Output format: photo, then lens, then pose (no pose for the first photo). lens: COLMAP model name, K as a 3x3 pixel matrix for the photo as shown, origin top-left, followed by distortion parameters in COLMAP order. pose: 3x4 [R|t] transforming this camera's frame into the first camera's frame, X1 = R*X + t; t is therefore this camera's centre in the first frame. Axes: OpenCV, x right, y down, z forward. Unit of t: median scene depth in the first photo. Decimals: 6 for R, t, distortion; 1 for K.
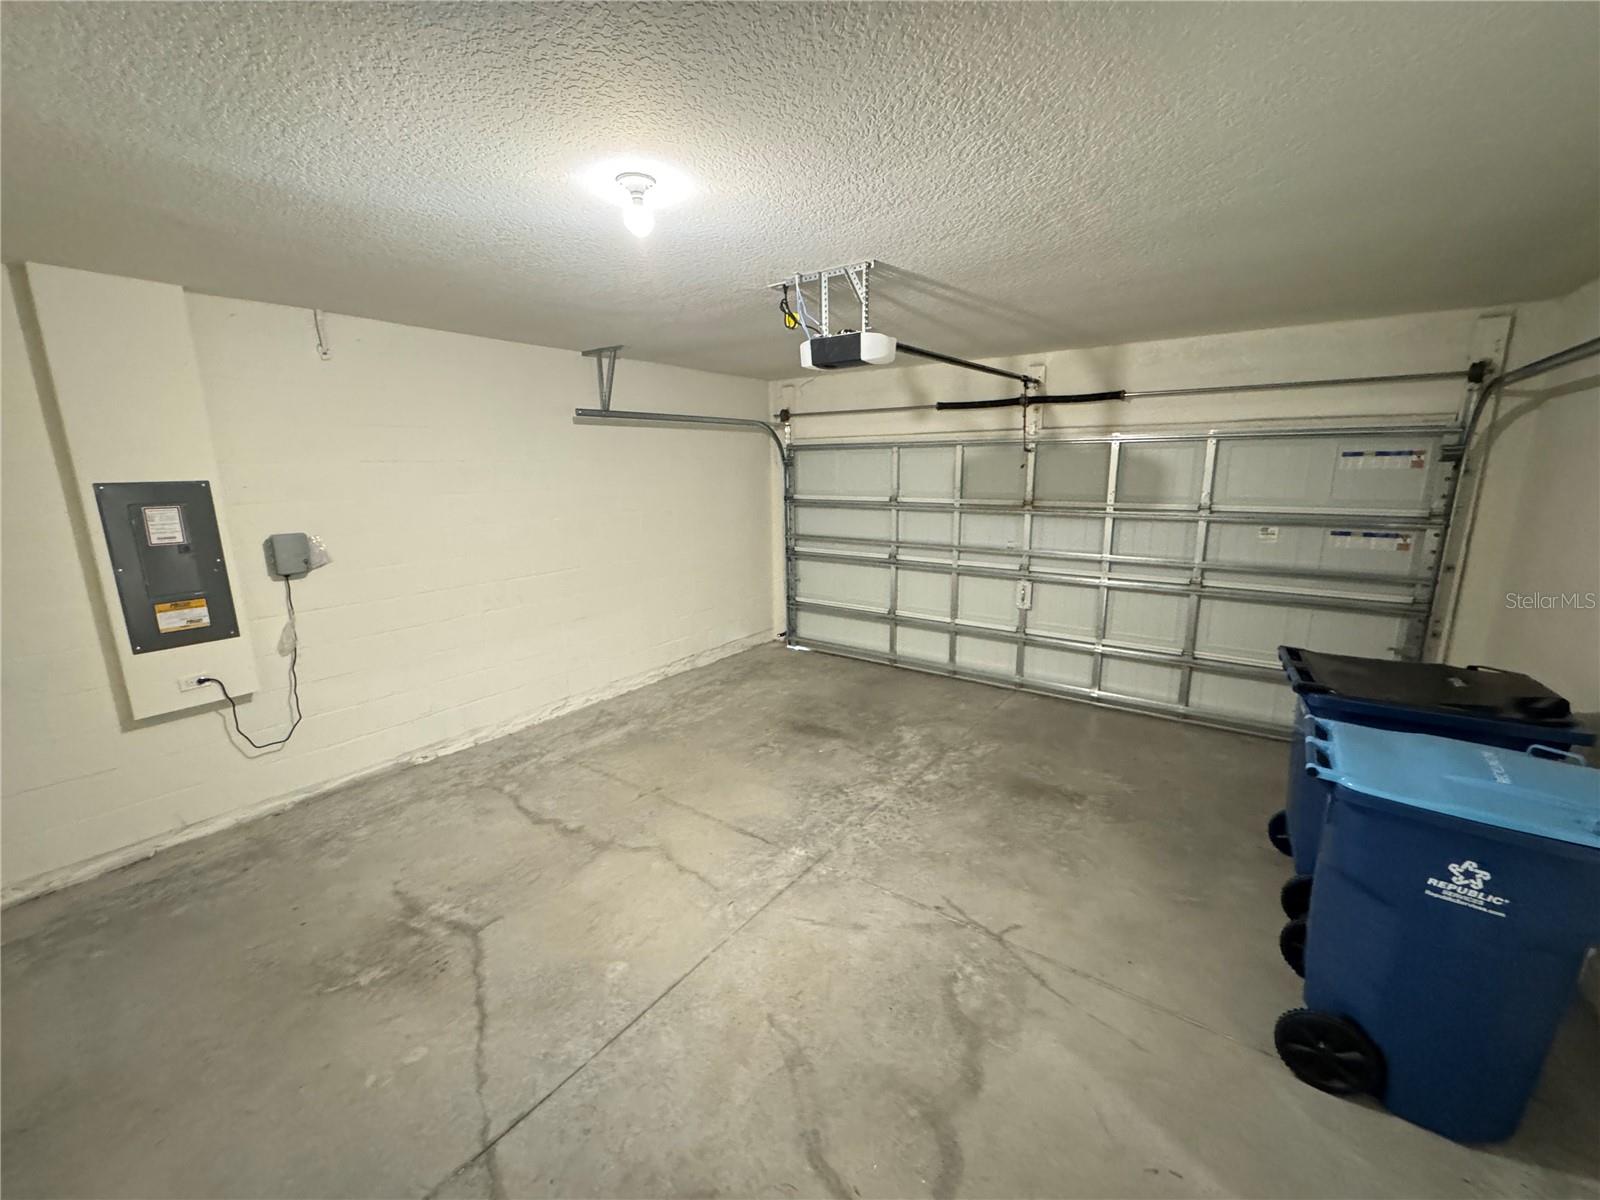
lens RADIAL K [[639.1, 0, 801.5], [0, 639.1, 601.4], [0, 0, 1]] dist [-0.004008, 0.000523]
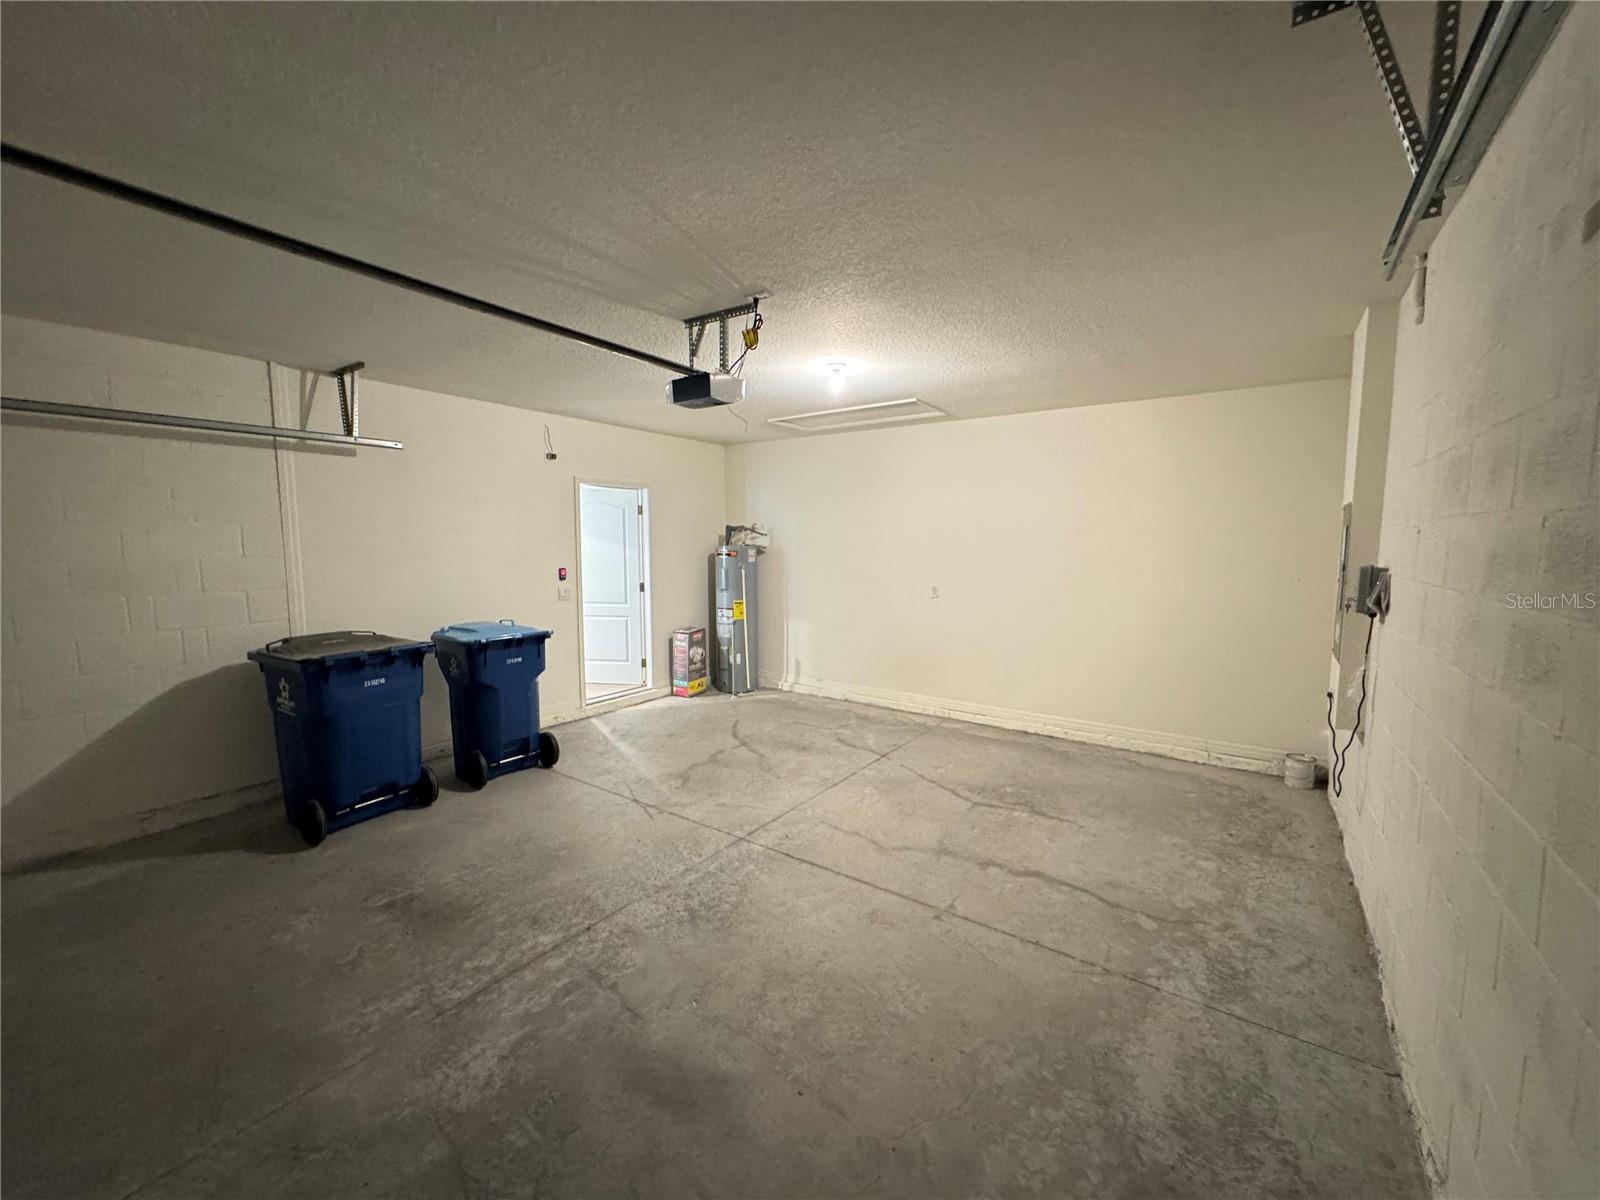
lens RADIAL K [[639.1, 0, 805.3], [0, 639.1, 599.5], [0, 0, 1]] dist [-0.004008, 0.000523]
pose [[-0.999930, 0.008907, -0.007763, -0.078862], [0.006135, 0.952939, 0.303100, -0.319463], [0.010098, 0.303032, -0.952927, 1.804496]]
